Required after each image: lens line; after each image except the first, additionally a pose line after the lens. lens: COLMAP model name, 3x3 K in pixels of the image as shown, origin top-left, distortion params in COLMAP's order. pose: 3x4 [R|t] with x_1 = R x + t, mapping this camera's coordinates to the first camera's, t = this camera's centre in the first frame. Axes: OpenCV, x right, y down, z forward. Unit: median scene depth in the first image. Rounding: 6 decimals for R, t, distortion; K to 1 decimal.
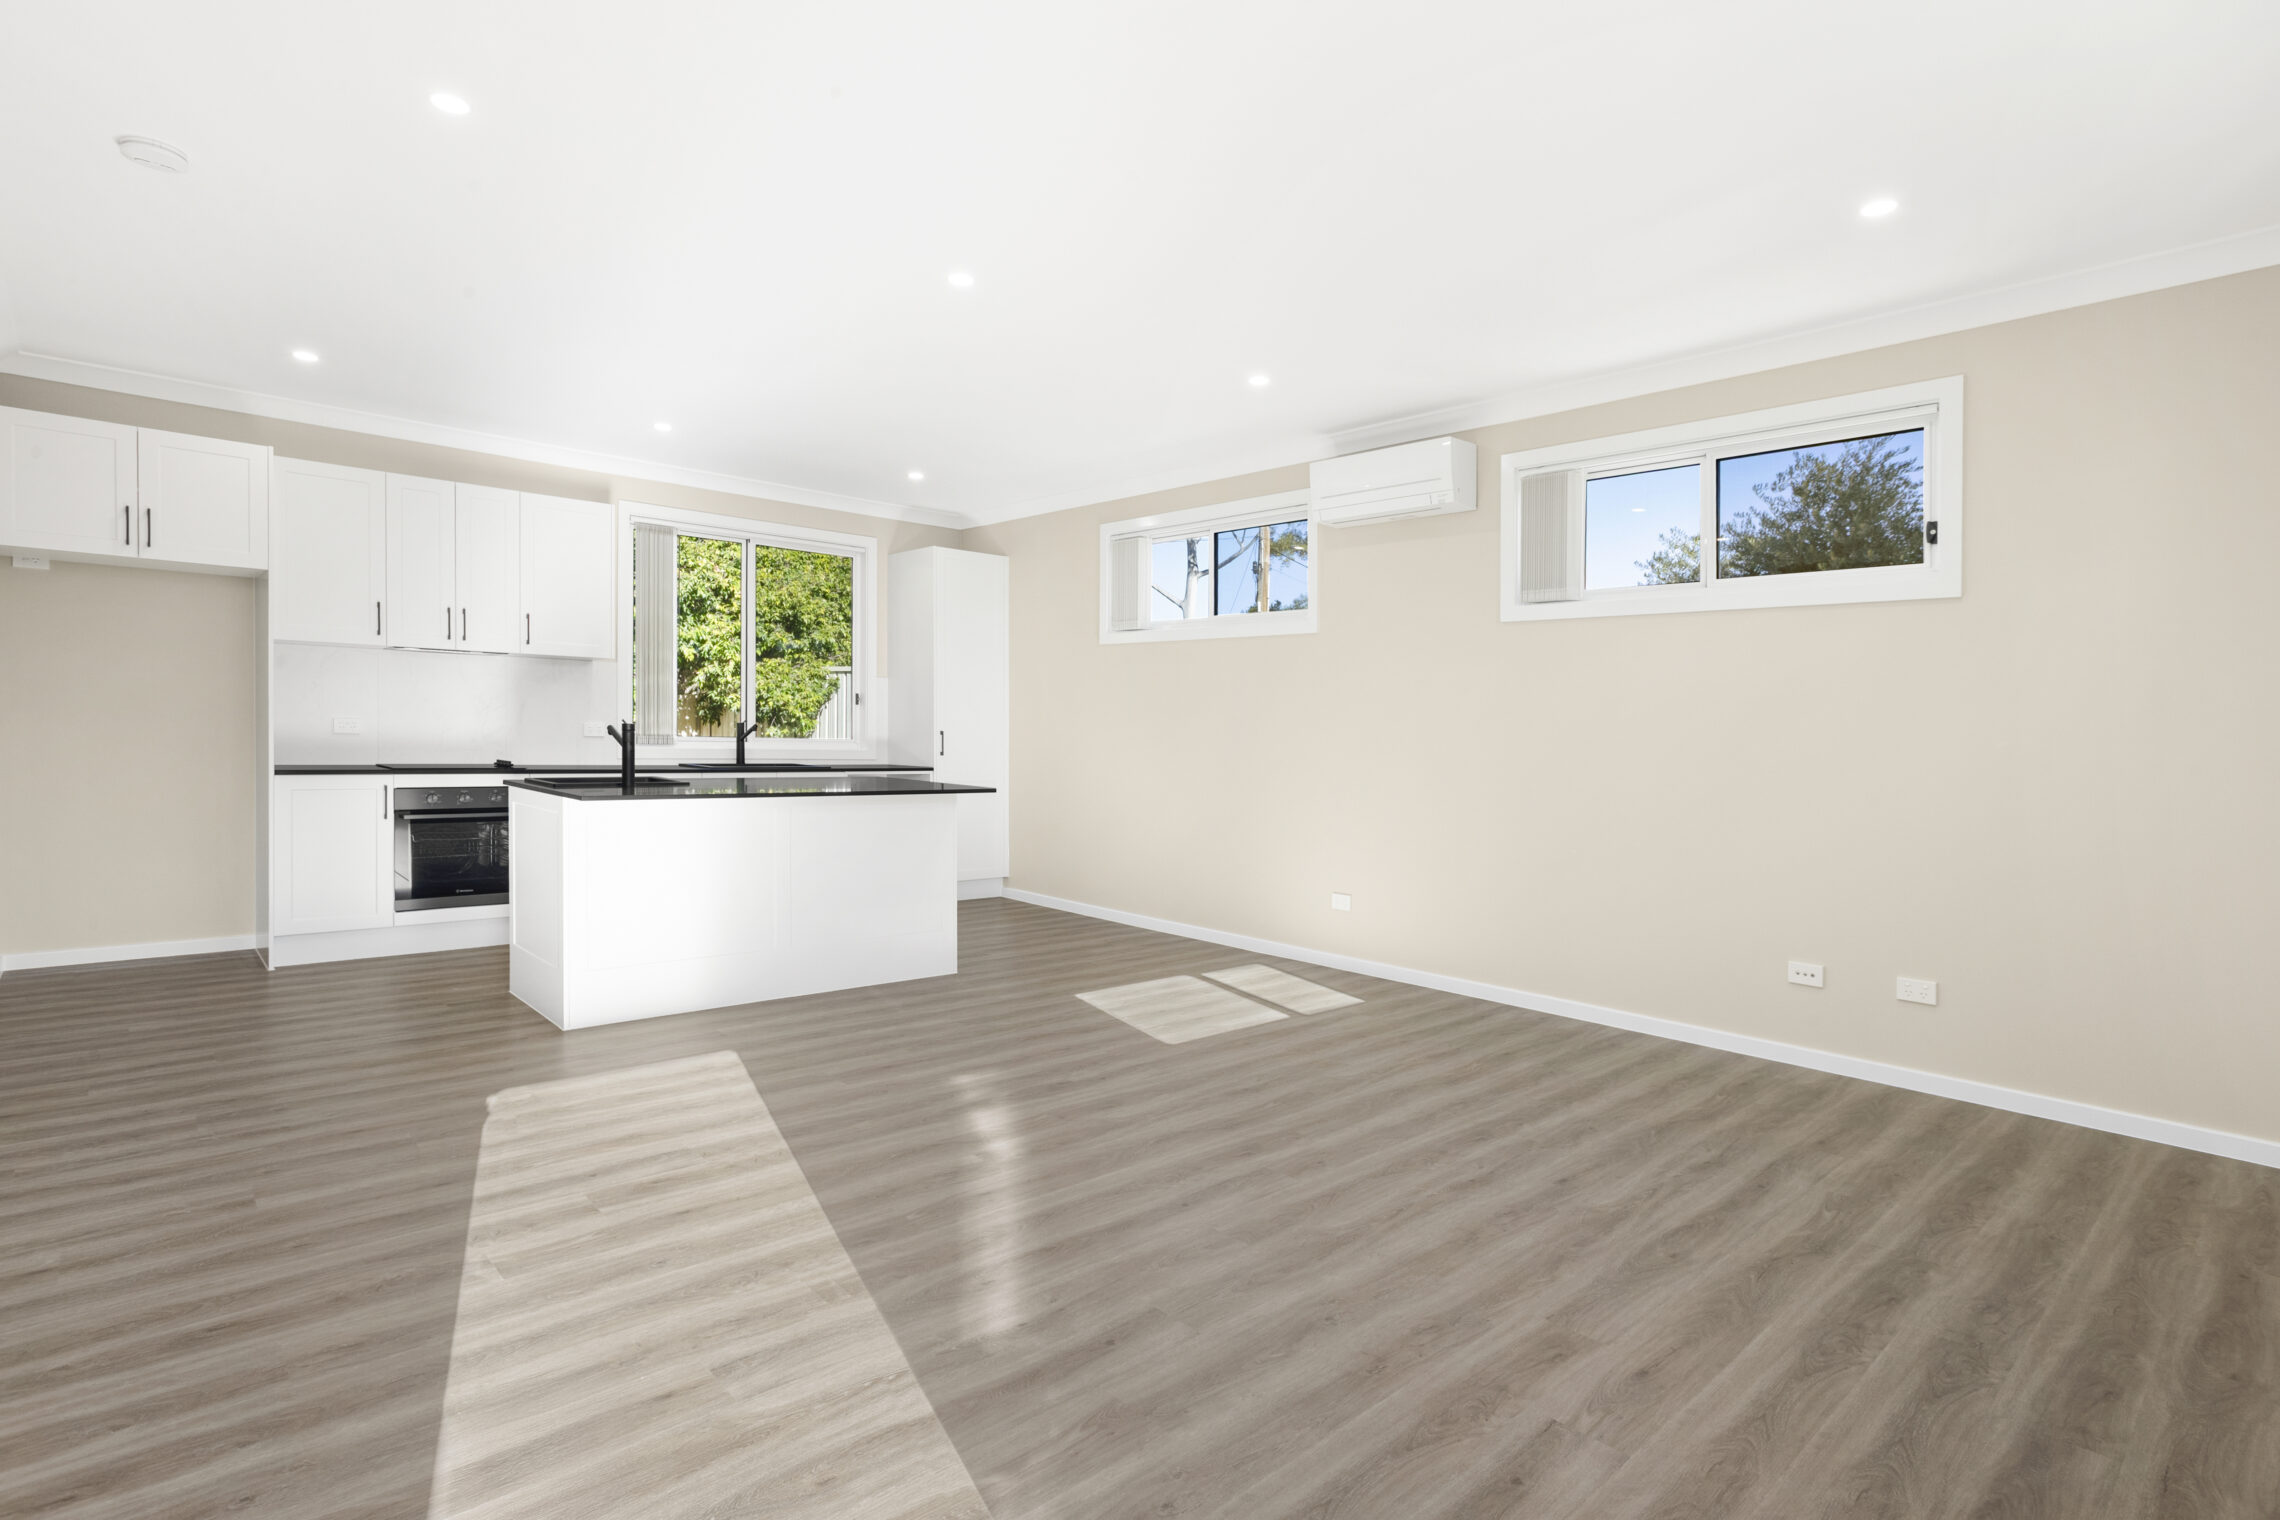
lens RADIAL K [[1130.9, 0, 1148.5], [0, 1130.9, 756.1], [0, 0, 1]] dist [-0.014311, 0.011969]
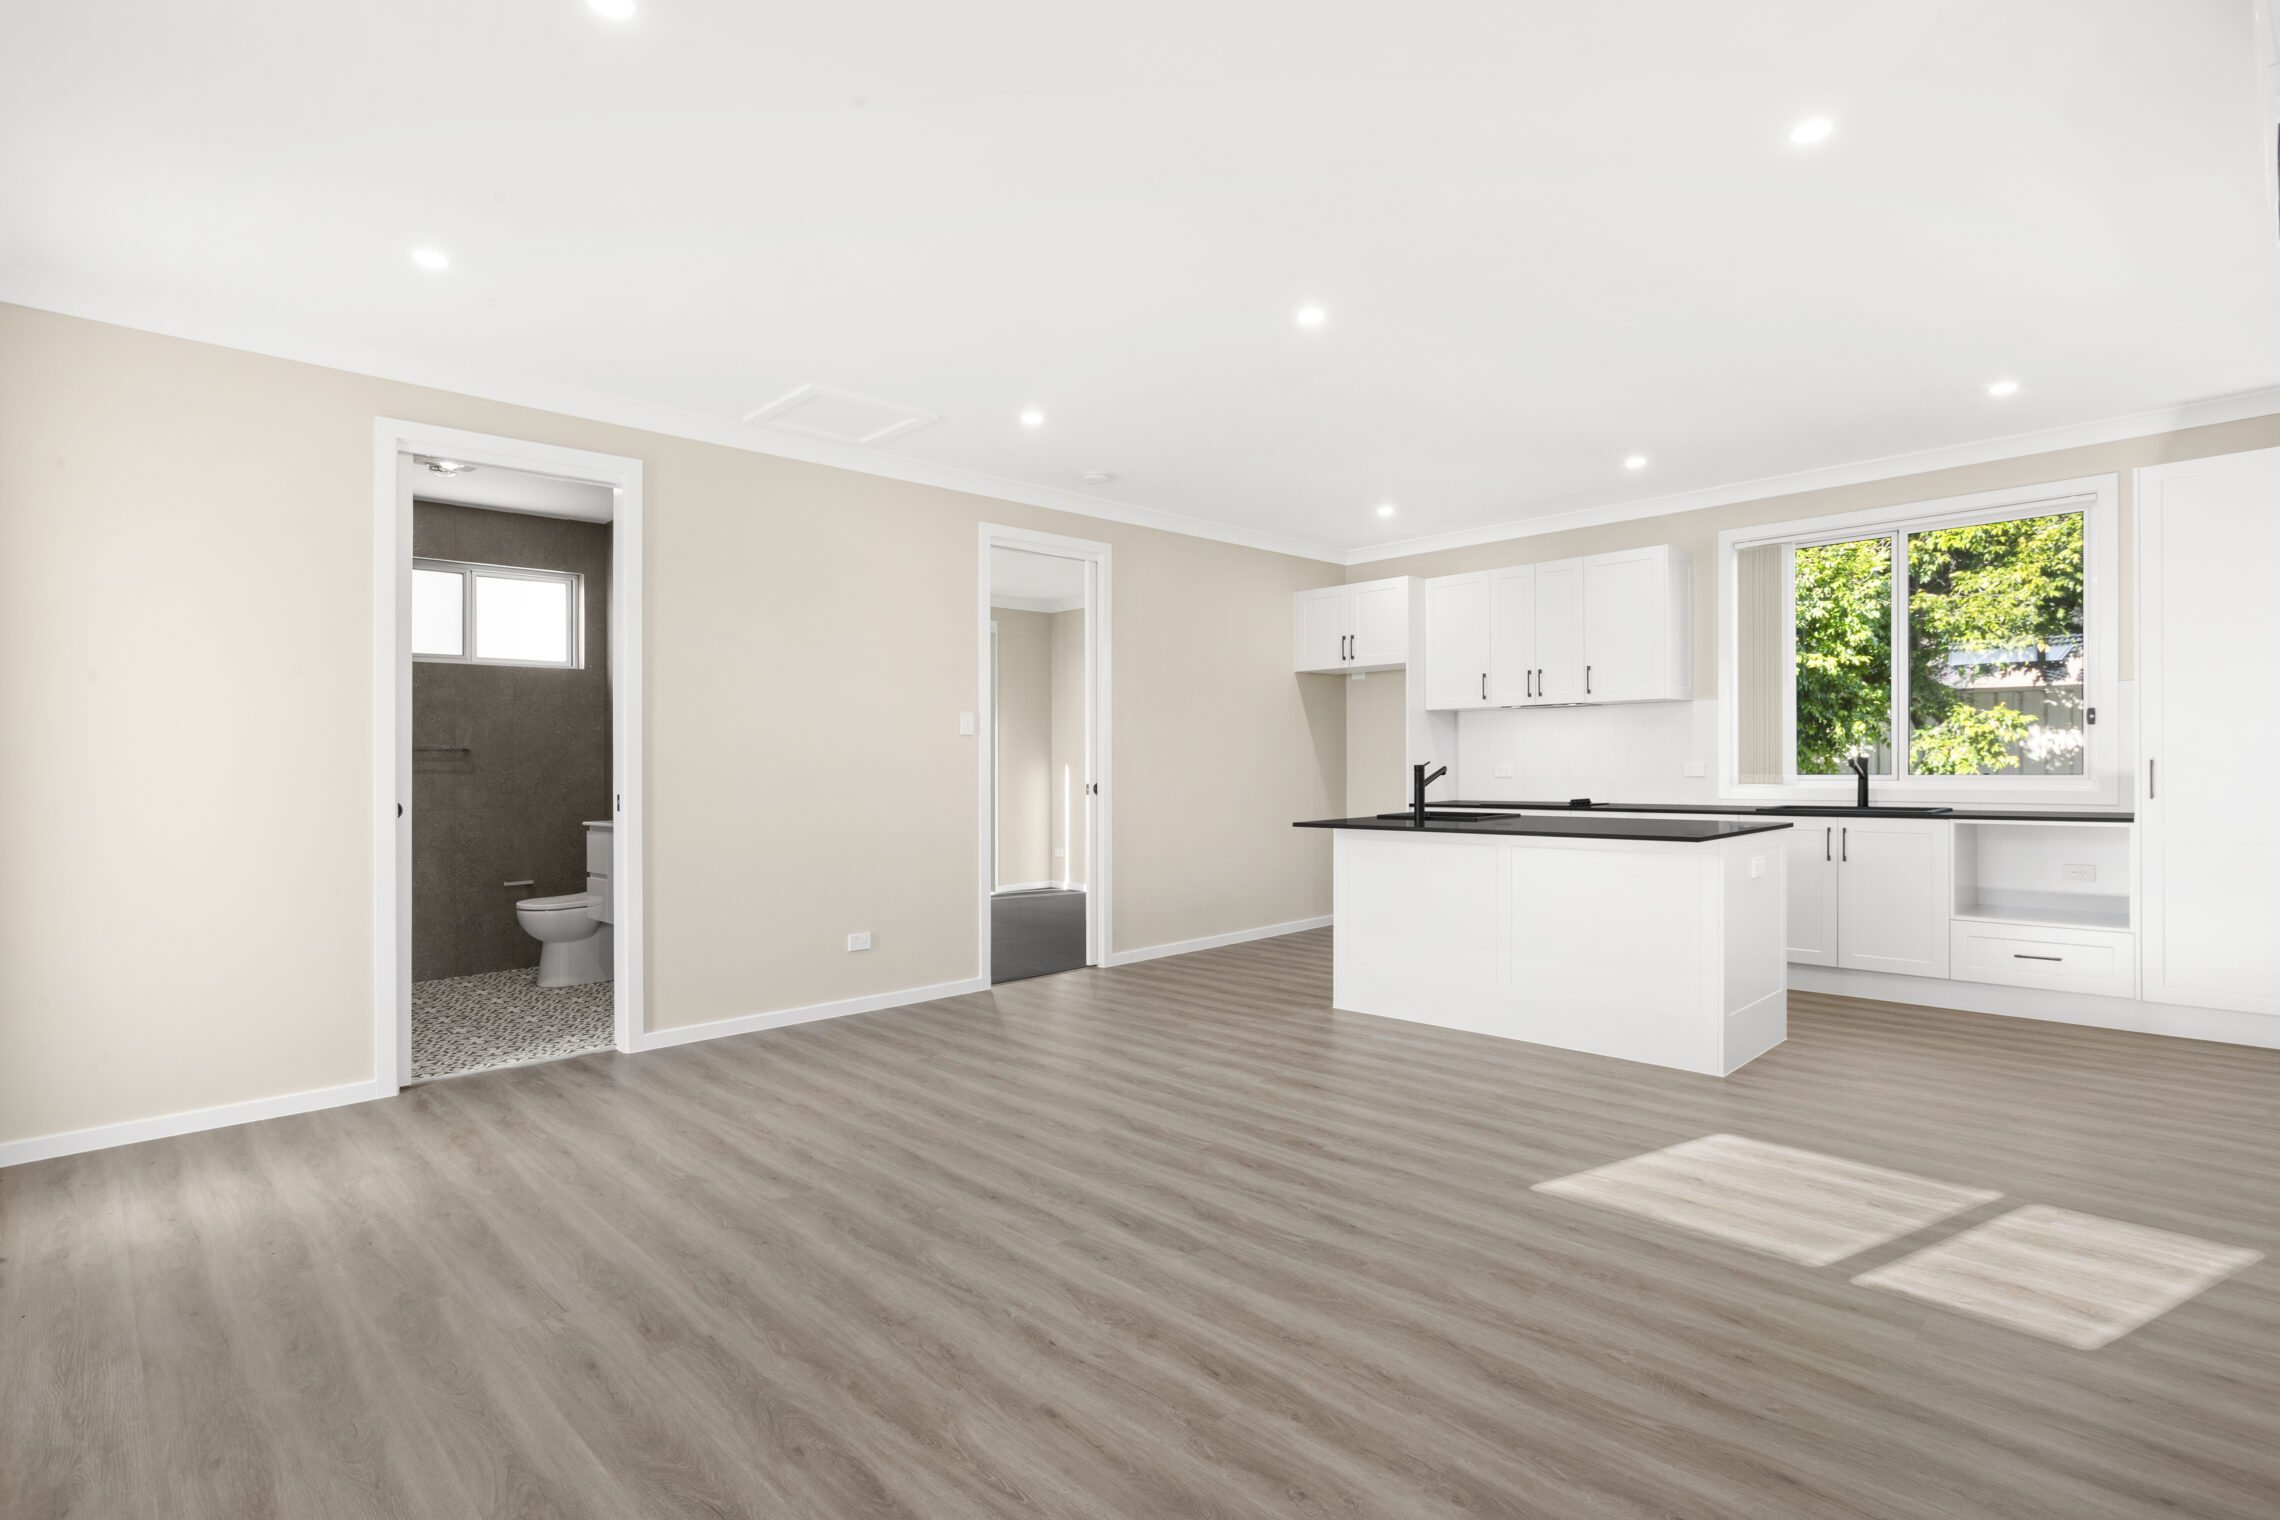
lens RADIAL K [[1130.9, 0, 1141.4], [0, 1130.9, 774.9], [0, 0, 1]] dist [-0.014311, 0.011969]
pose [[0.018417, -0.013561, -0.999738, 0.653322], [-0.009598, 0.999860, -0.013740, 0.000210], [0.999784, 0.009849, 0.018284, 0.643403]]
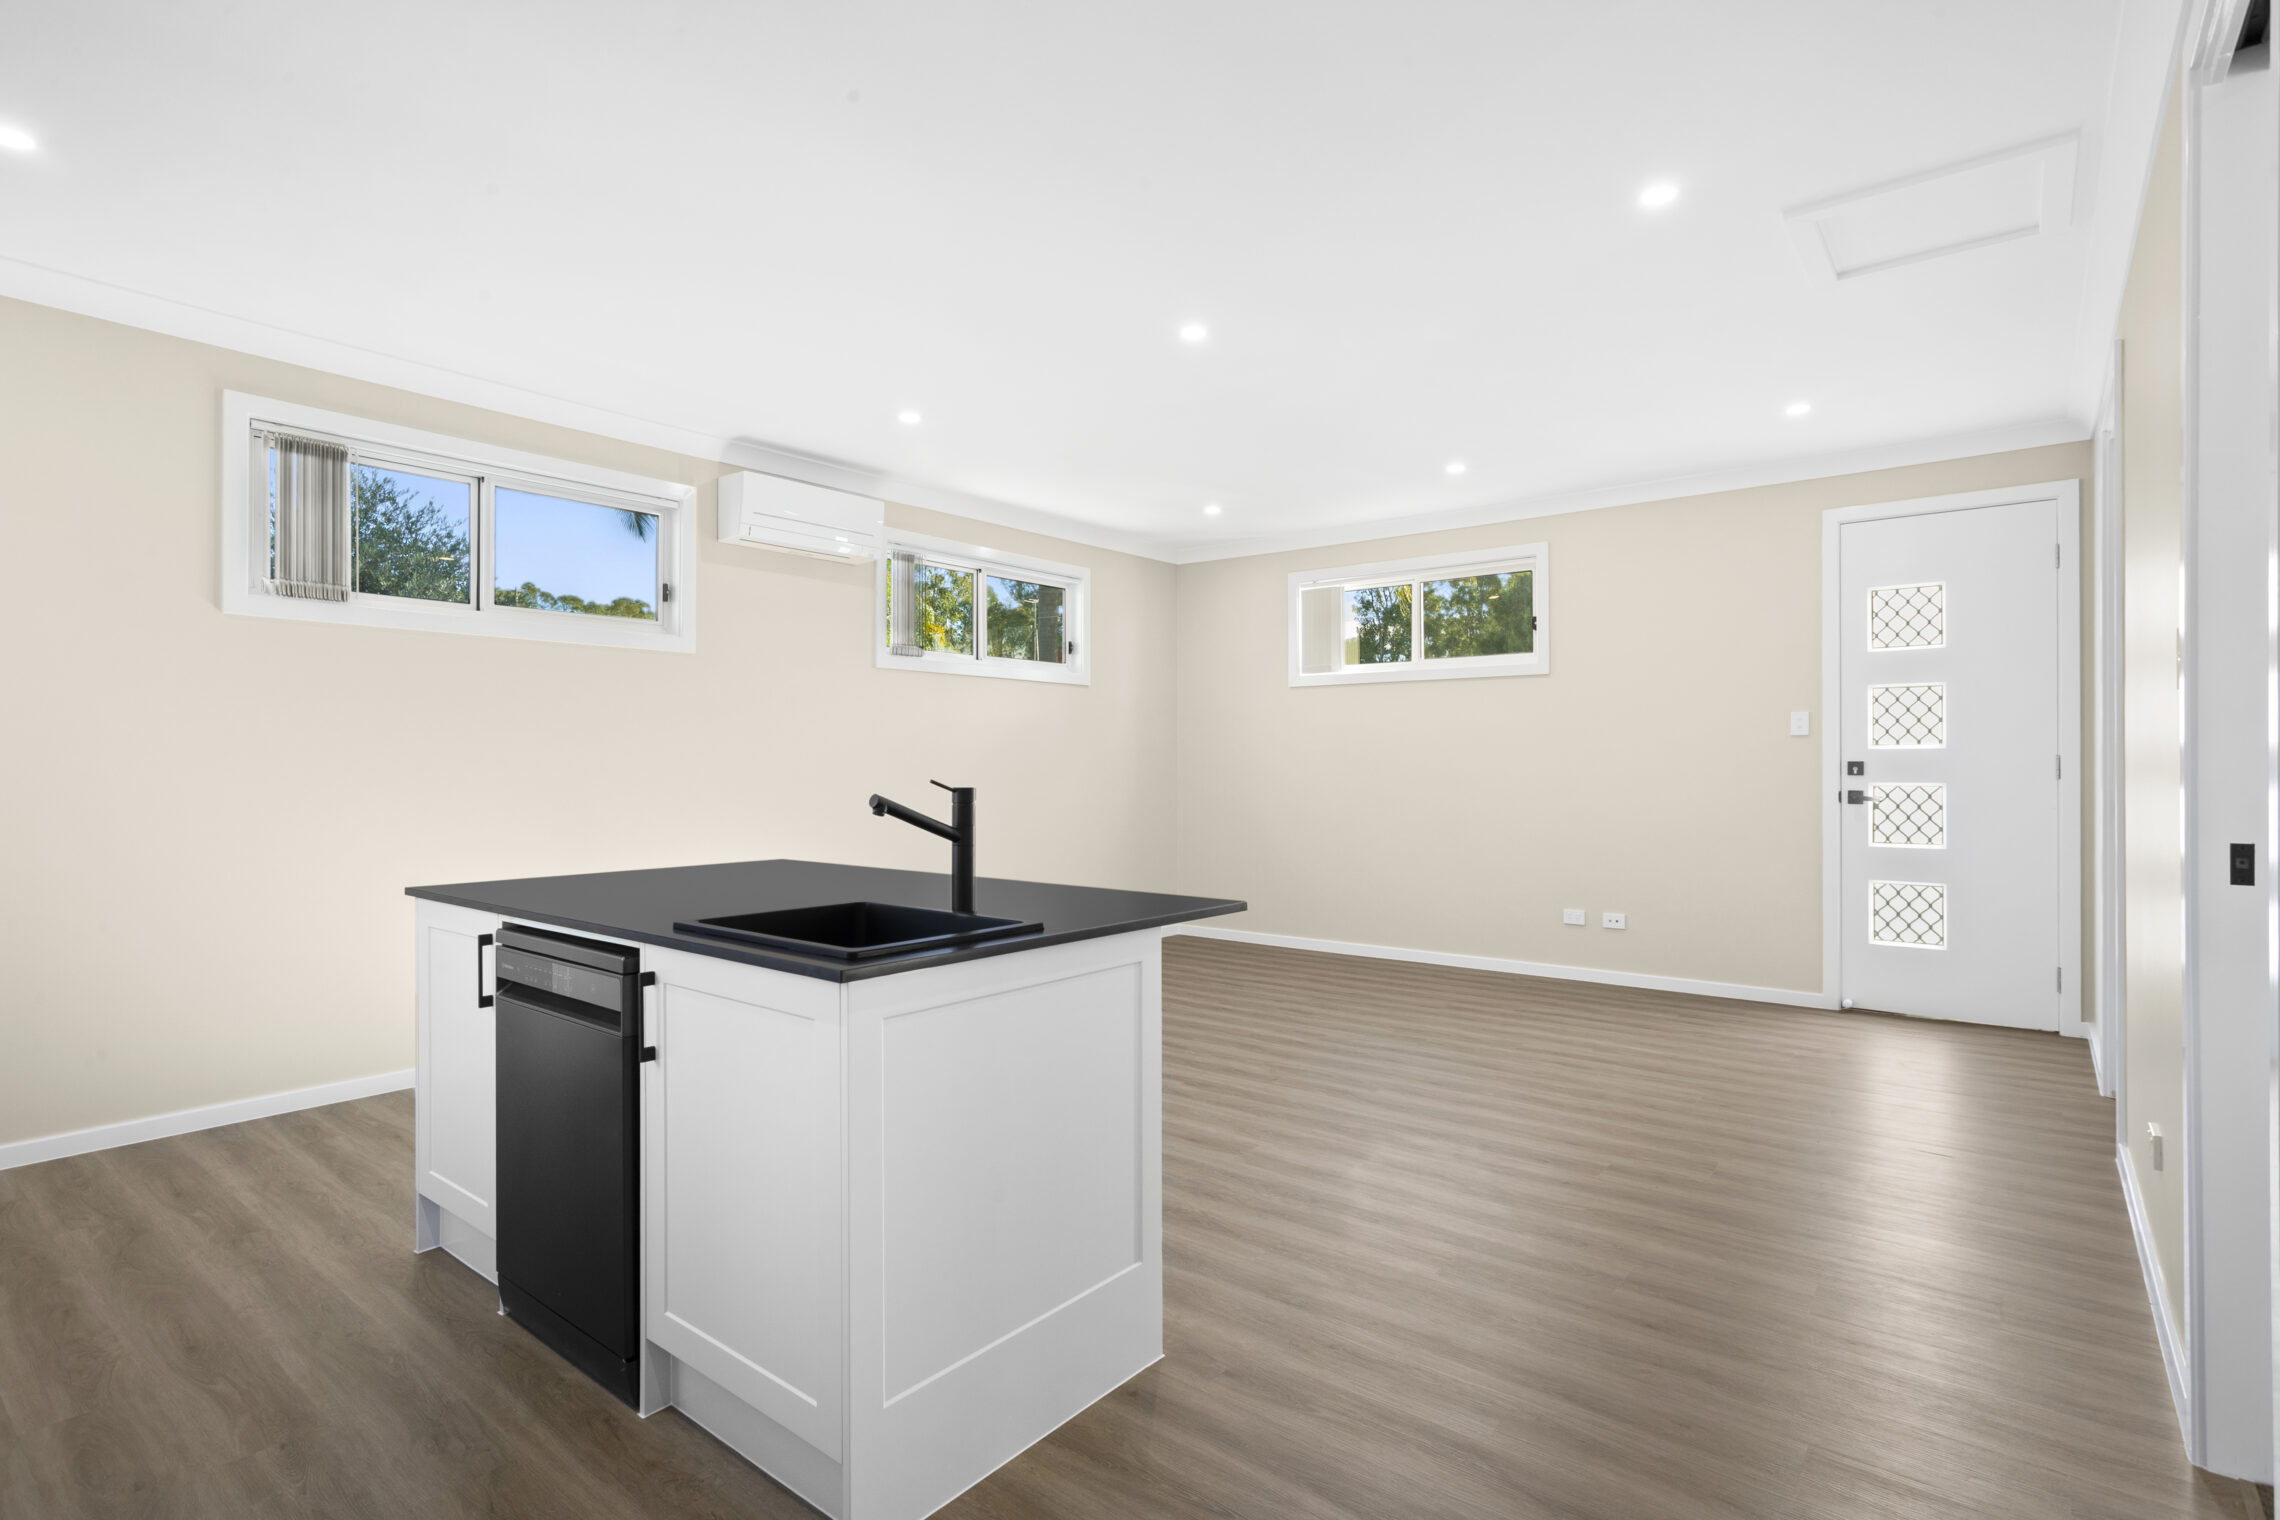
lens RADIAL K [[1130.9, 0, 1132.5], [0, 1130.9, 756.3], [0, 0, 1]] dist [-0.014311, 0.011969]
pose [[-0.140414, -0.019413, 0.989903, -0.899940], [0.019031, 0.999570, 0.022302, -0.048524], [-0.989910, 0.021970, -0.139984, 0.925448]]
